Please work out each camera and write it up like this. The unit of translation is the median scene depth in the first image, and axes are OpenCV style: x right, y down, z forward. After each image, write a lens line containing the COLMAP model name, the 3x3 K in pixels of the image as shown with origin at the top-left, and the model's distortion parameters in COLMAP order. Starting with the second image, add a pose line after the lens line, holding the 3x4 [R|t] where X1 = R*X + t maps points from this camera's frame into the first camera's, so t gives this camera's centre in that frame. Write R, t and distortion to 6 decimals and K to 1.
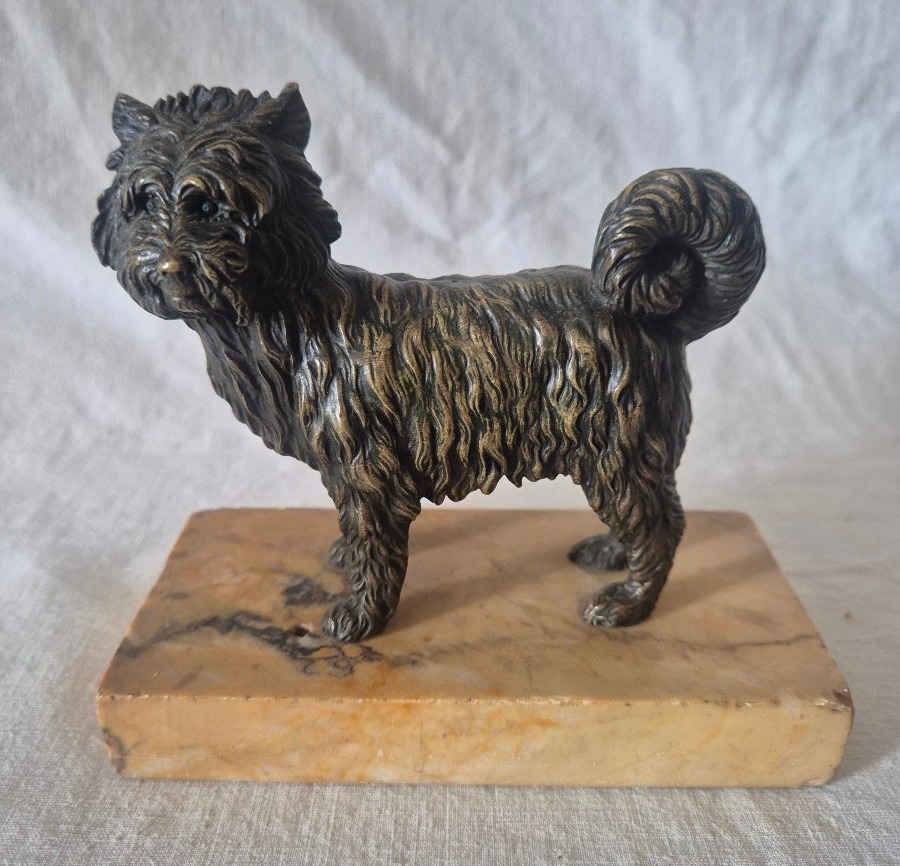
lens RADIAL K [[829.4, 0, 450.8], [0, 829.4, 469.9], [0, 0, 1]] dist [0.003883, -0.006236]
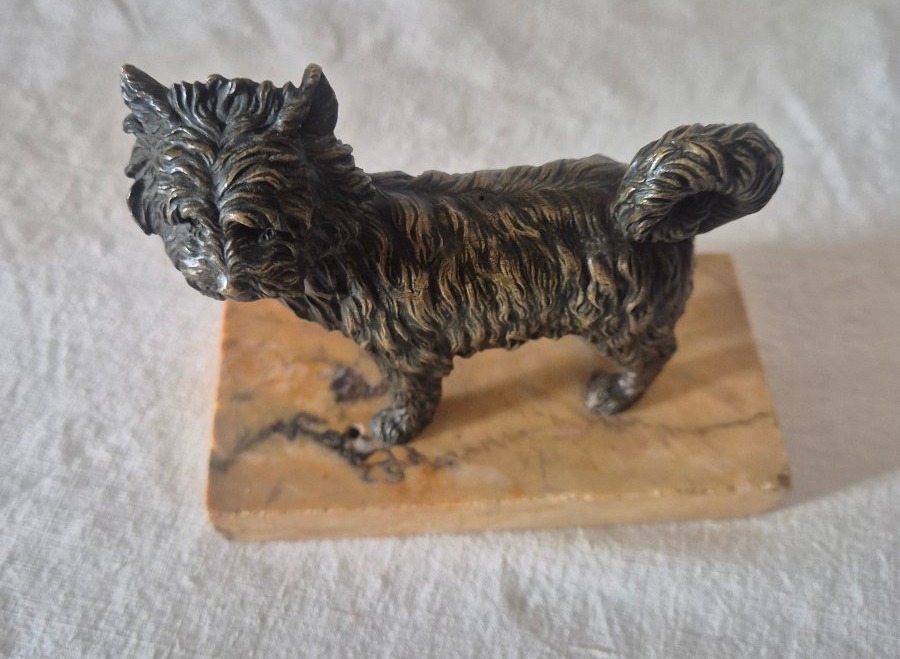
lens RADIAL K [[831.3, 0, 448.9], [0, 831.3, 301.9], [0, 0, 1]] dist [0.002107, 0.000602]
pose [[0.998112, -0.054410, 0.028501, -0.077346], [0.032658, 0.863086, 0.503999, -0.675007], [-0.052021, -0.502117, 0.863234, 0.043673]]
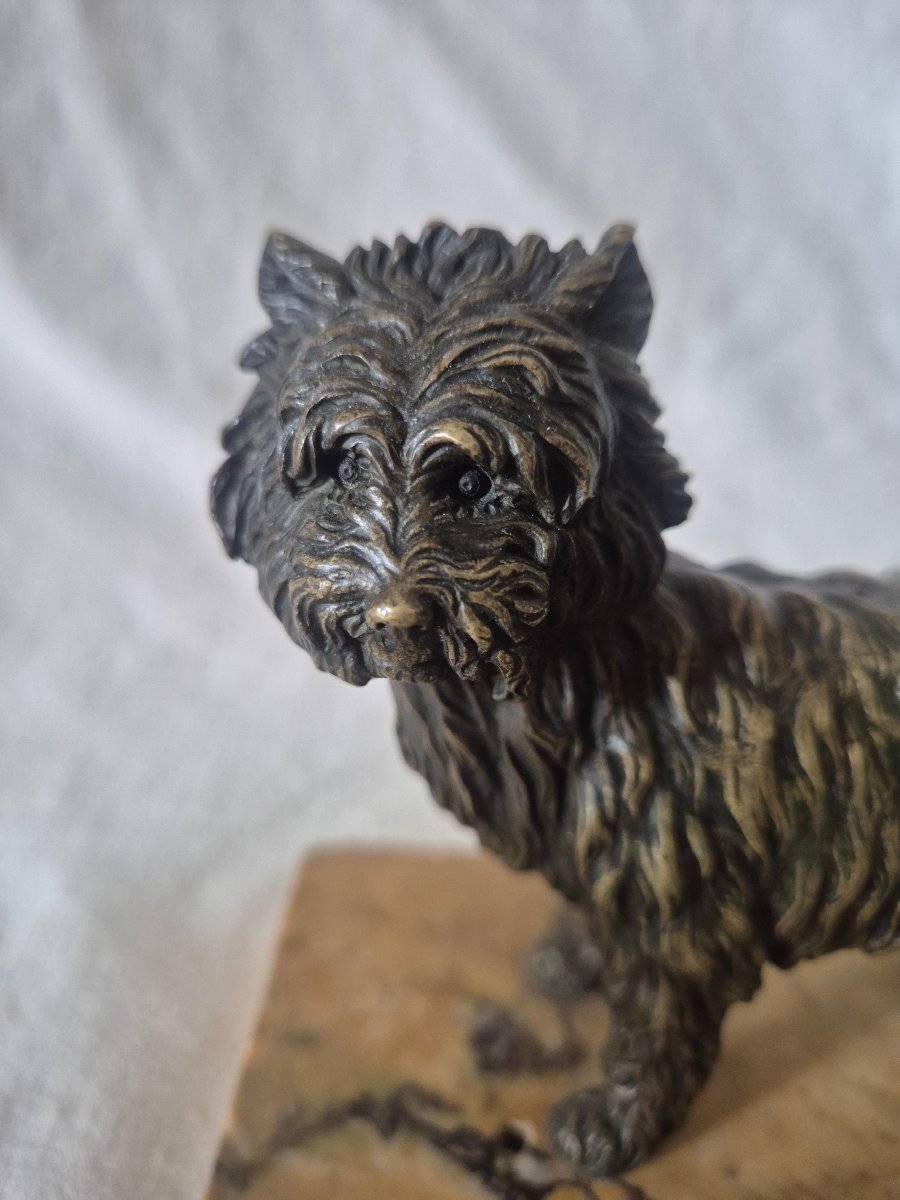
lens RADIAL K [[892.7, 0, 450.0], [0, 892.7, 600.0], [0, 0, 1]] dist [-0.045110, -0.000085]
pose [[0.998401, 0.042123, -0.037694, -0.254909], [-0.041585, 0.999023, 0.014963, -0.231336], [0.038288, -0.013372, 0.999177, 0.438176]]
